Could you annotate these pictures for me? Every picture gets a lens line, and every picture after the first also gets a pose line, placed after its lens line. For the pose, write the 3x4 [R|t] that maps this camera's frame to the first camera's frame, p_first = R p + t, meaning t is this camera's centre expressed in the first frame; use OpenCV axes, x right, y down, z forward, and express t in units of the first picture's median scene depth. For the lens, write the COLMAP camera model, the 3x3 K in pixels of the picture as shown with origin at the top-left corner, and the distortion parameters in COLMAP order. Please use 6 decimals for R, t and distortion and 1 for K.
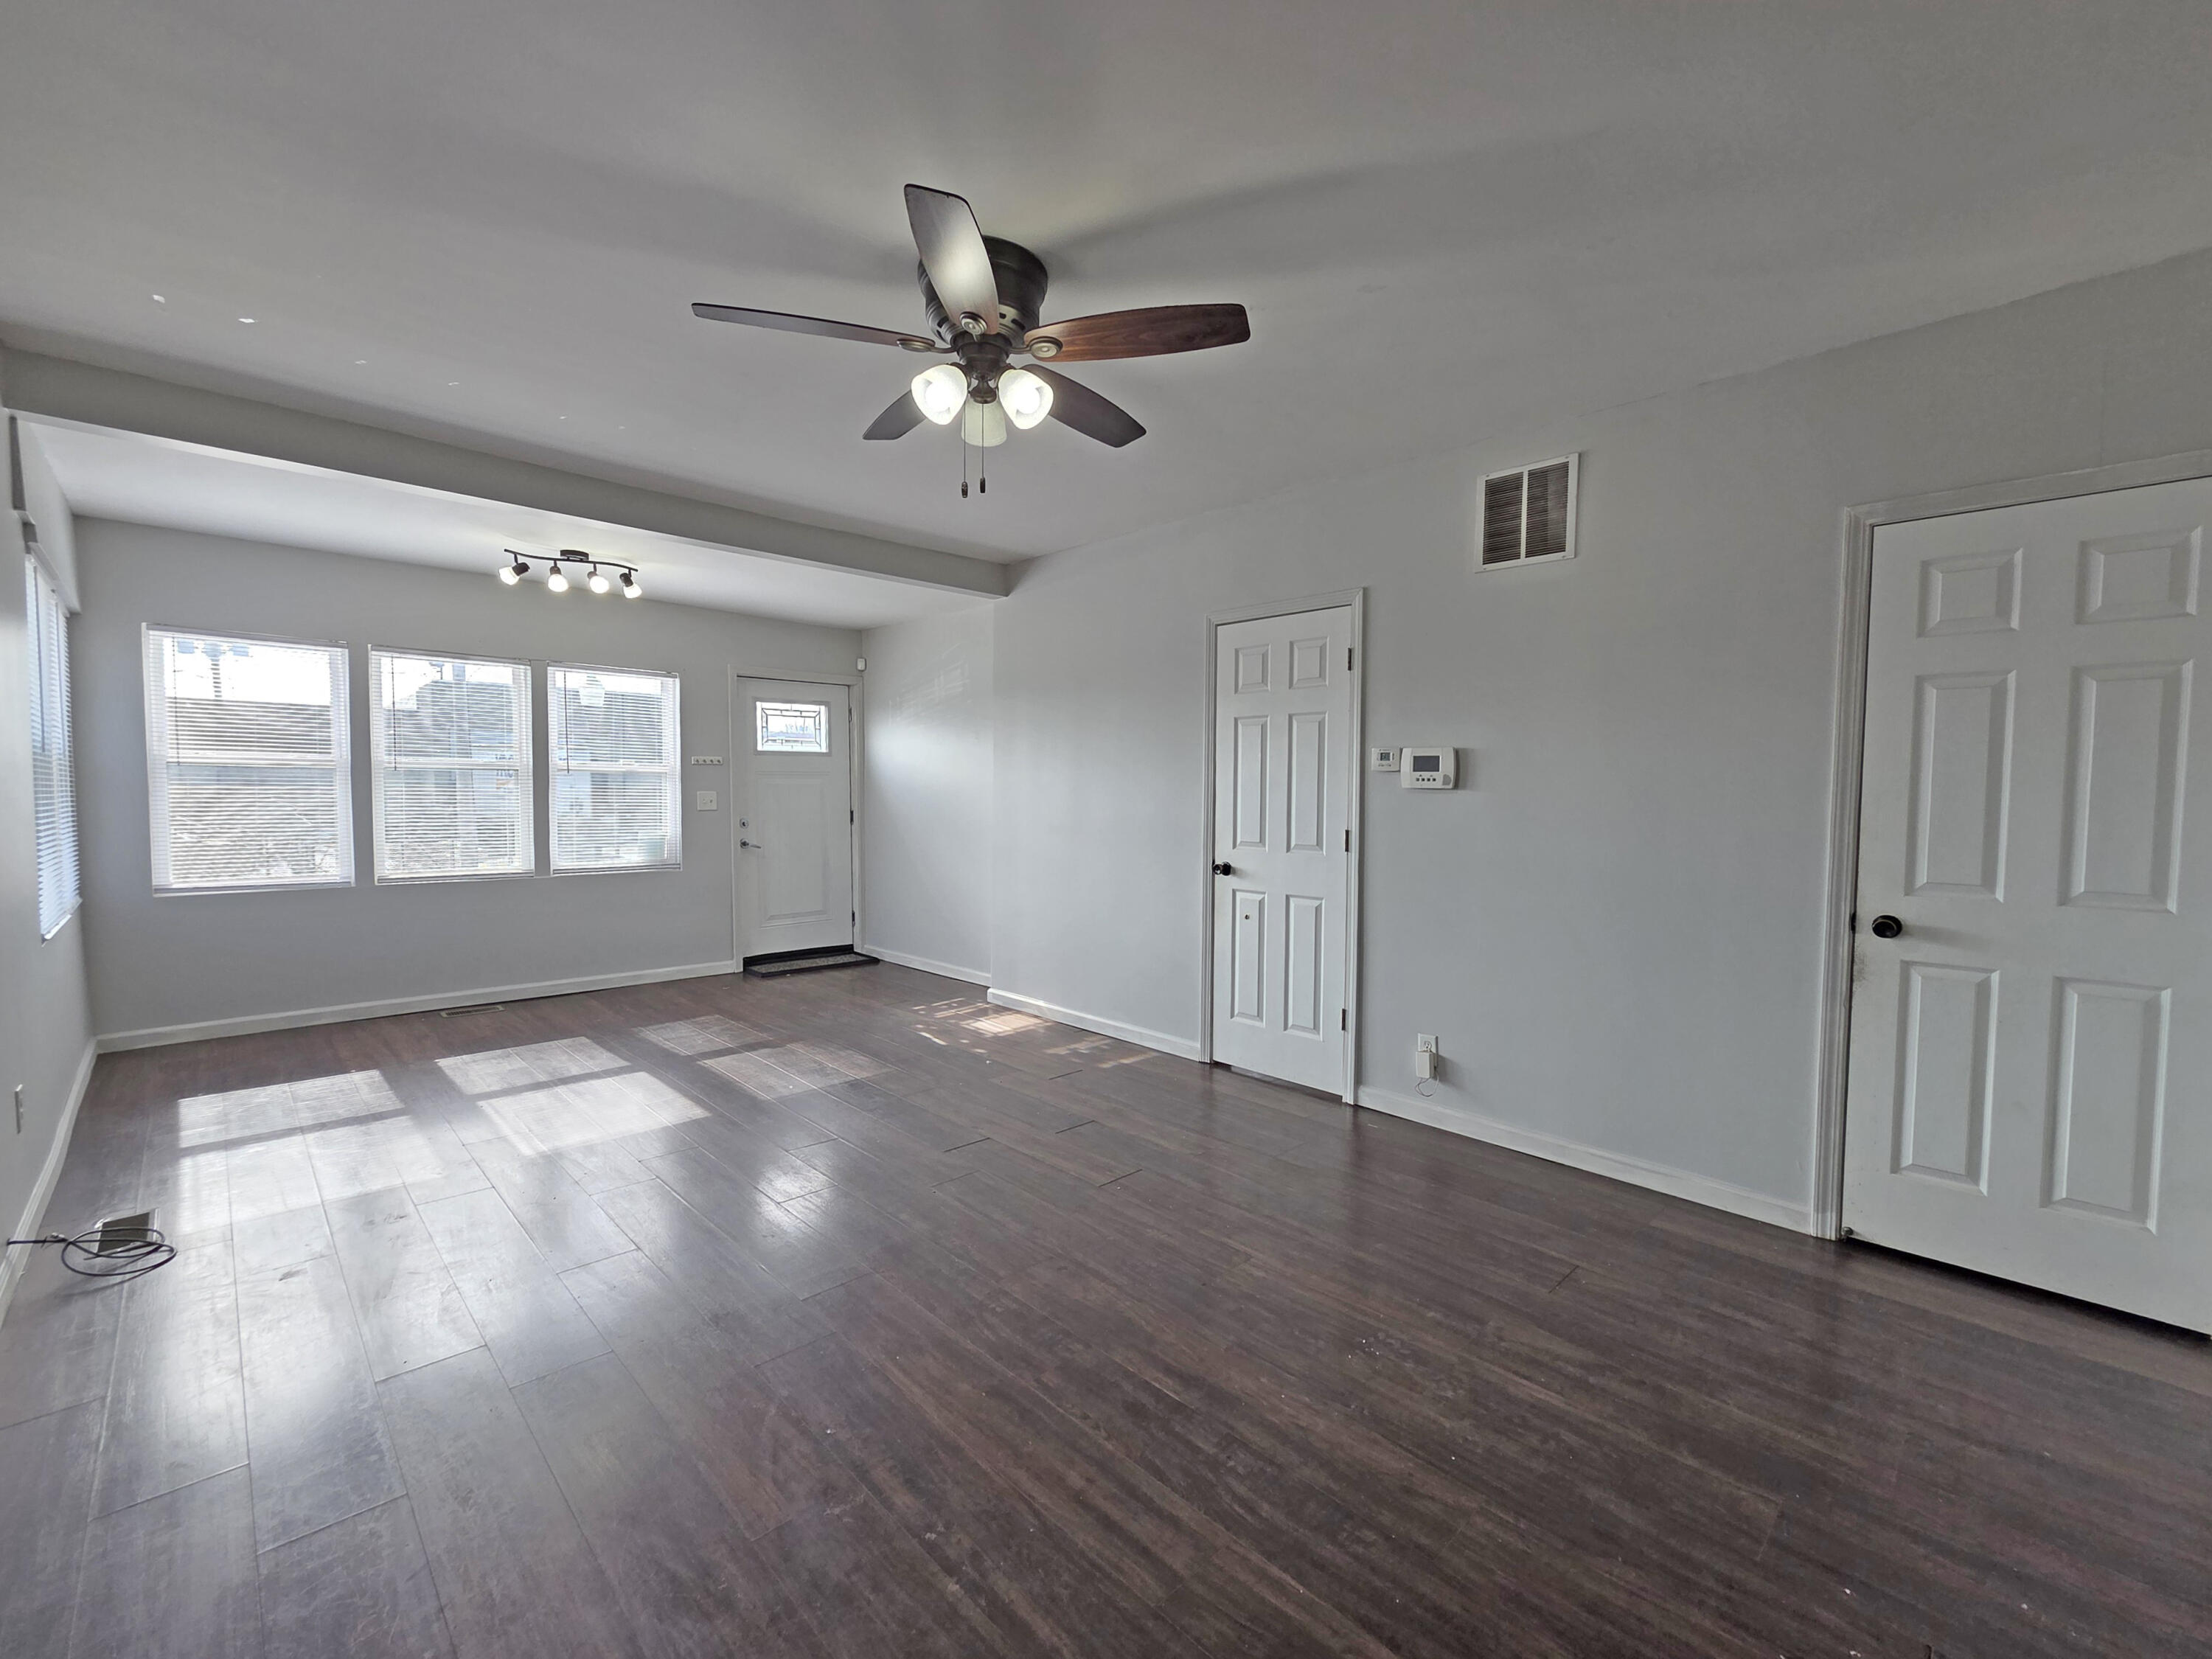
lens RADIAL K [[937.0, 0, 1112.1], [0, 937.0, 832.4], [0, 0, 1]] dist [-0.001726, -0.000615]
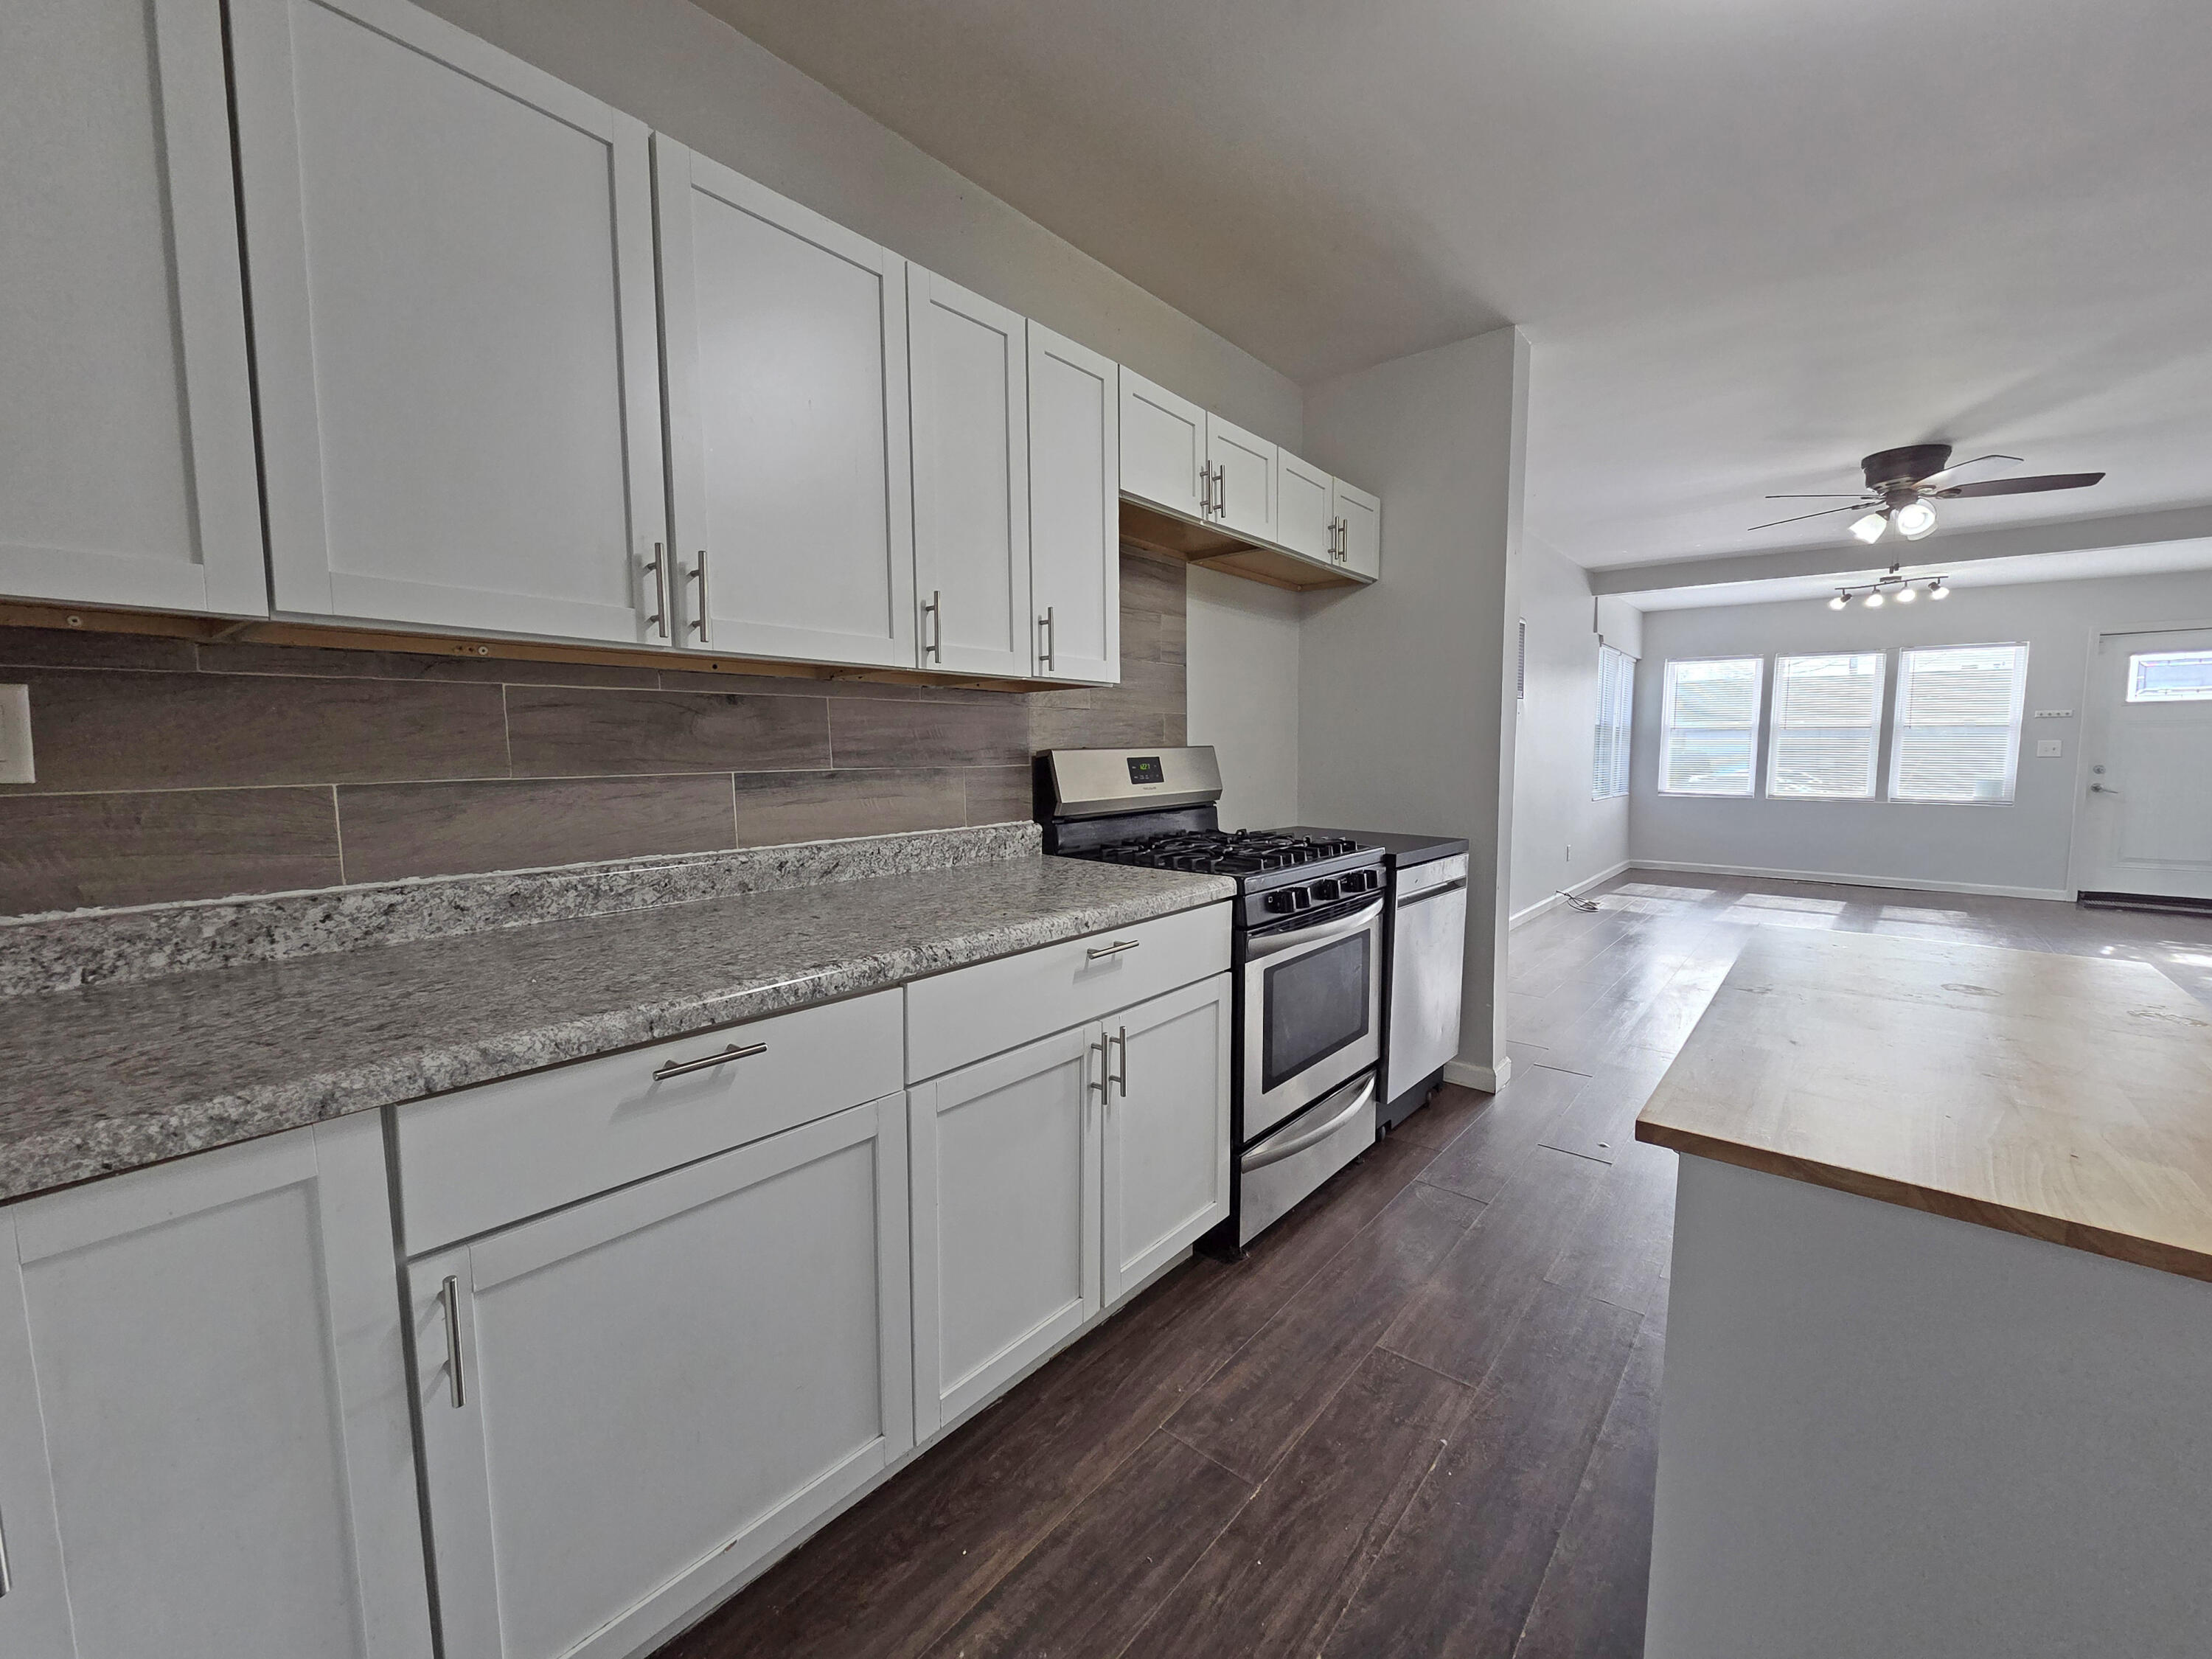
lens RADIAL K [[905.6, 0, 1102.1], [0, 905.6, 832.7], [0, 0, 1]] dist [0.000222, -0.000354]
pose [[0.102816, 0.084252, -0.991126, 0.793330], [-0.045837, 0.995749, 0.079890, 0.047832], [0.993644, 0.037217, 0.106241, -0.392731]]
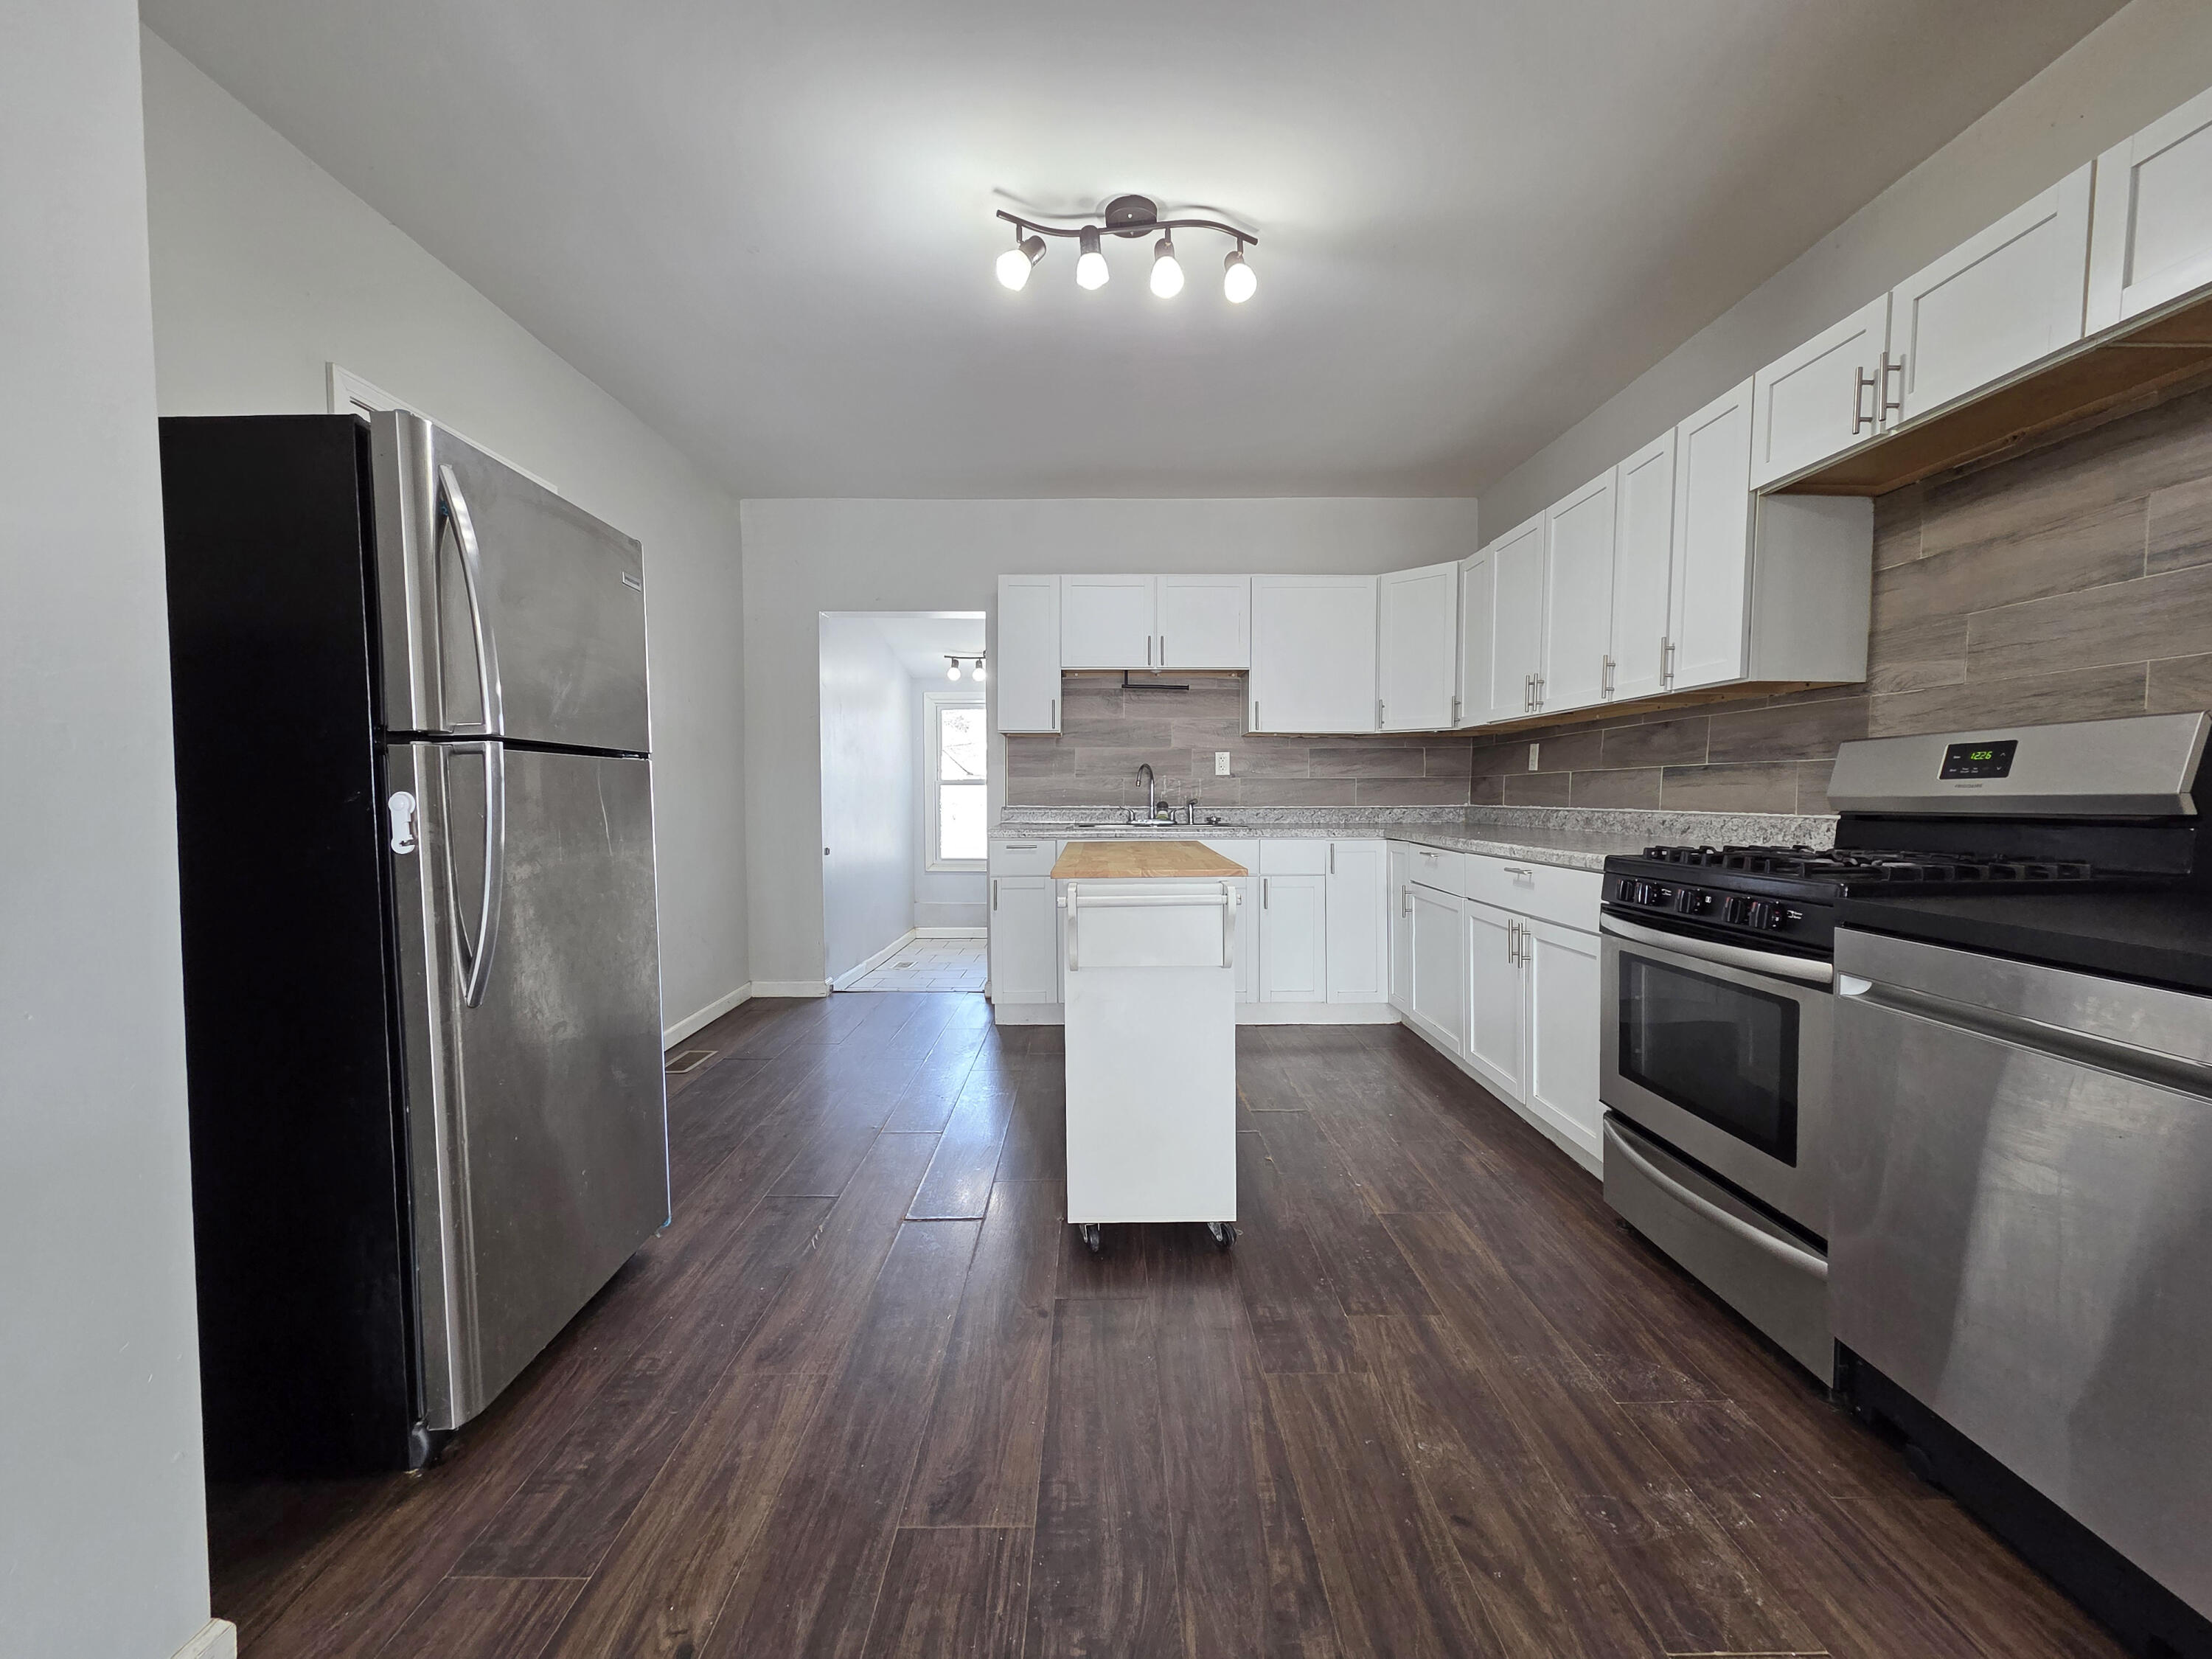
lens RADIAL K [[905.6, 0, 1102.1], [0, 905.6, 832.7], [0, 0, 1]] dist [0.000222, -0.000354]
pose [[-0.718652, -0.039283, 0.694260, 0.217290], [0.030245, 0.995692, 0.087646, 0.037584], [-0.694712, 0.083984, -0.714368, 0.270397]]
